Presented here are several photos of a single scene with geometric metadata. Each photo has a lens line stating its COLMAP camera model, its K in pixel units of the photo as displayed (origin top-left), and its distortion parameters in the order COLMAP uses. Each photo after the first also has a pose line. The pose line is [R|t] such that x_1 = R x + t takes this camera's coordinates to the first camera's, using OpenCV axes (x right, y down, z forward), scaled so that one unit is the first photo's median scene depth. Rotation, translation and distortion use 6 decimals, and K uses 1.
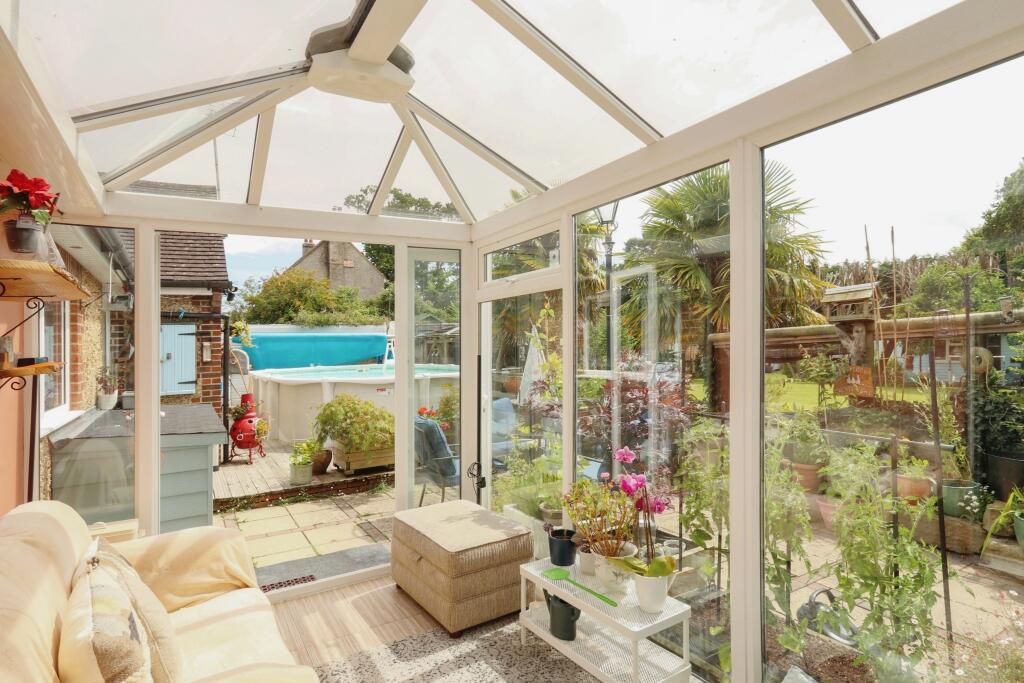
lens RADIAL K [[570.9, 0, 507.3], [0, 570.9, 344.4], [0, 0, 1]] dist [-0.004386, 0.001678]
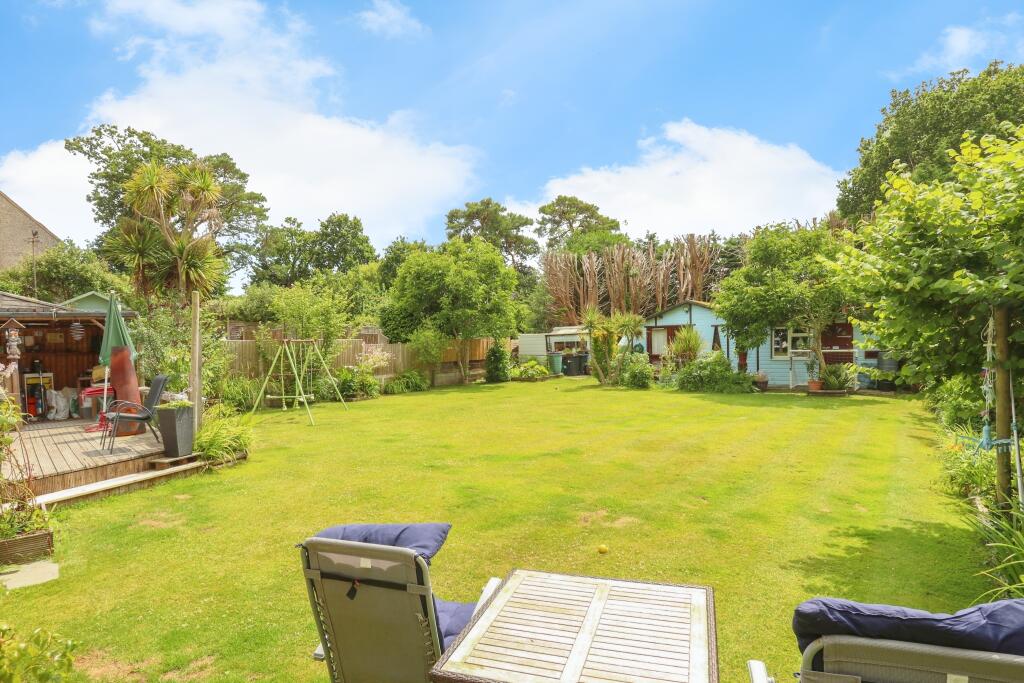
lens RADIAL K [[570.6, 0, 512.2], [0, 570.6, 342.5], [0, 0, 1]] dist [0.027860, 0.000823]
pose [[0.986210, -0.000377, 0.165499, 0.231289], [0.000900, 0.999995, -0.003086, 0.009669], [-0.165497, 0.003192, 0.986205, 0.252706]]
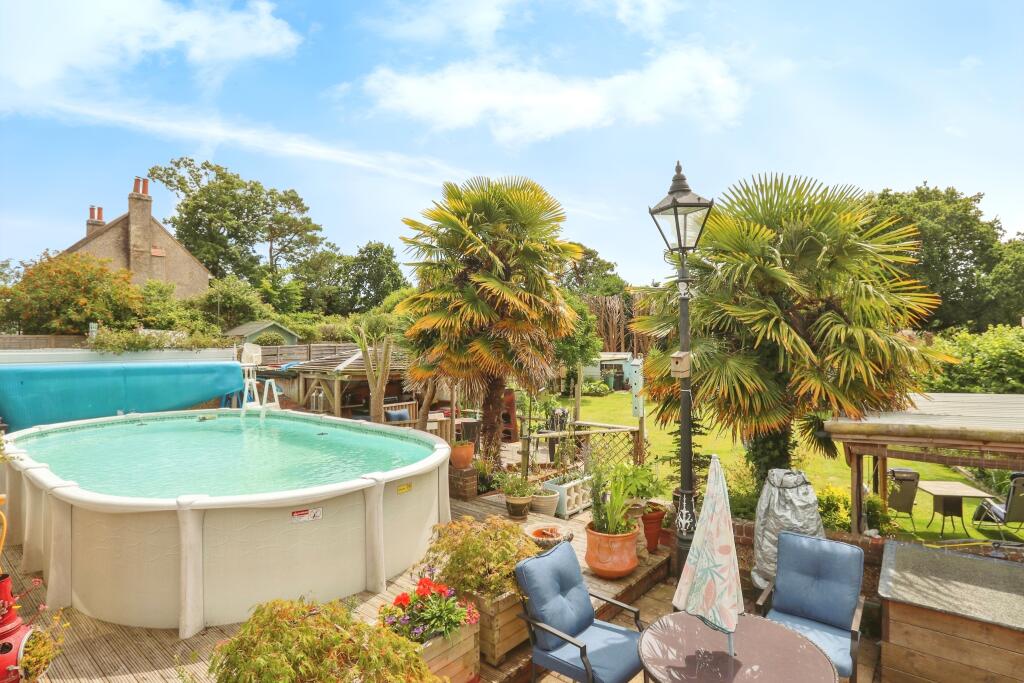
lens RADIAL K [[538.1, 0, 513.7], [0, 538.1, 349.7], [0, 0, 1]] dist [-0.004383, 0.001692]
pose [[0.942567, 0.020111, 0.333412, -0.062542], [-0.025285, 0.999618, 0.011187, -0.028145], [-0.333060, -0.018975, 0.942715, 0.135861]]
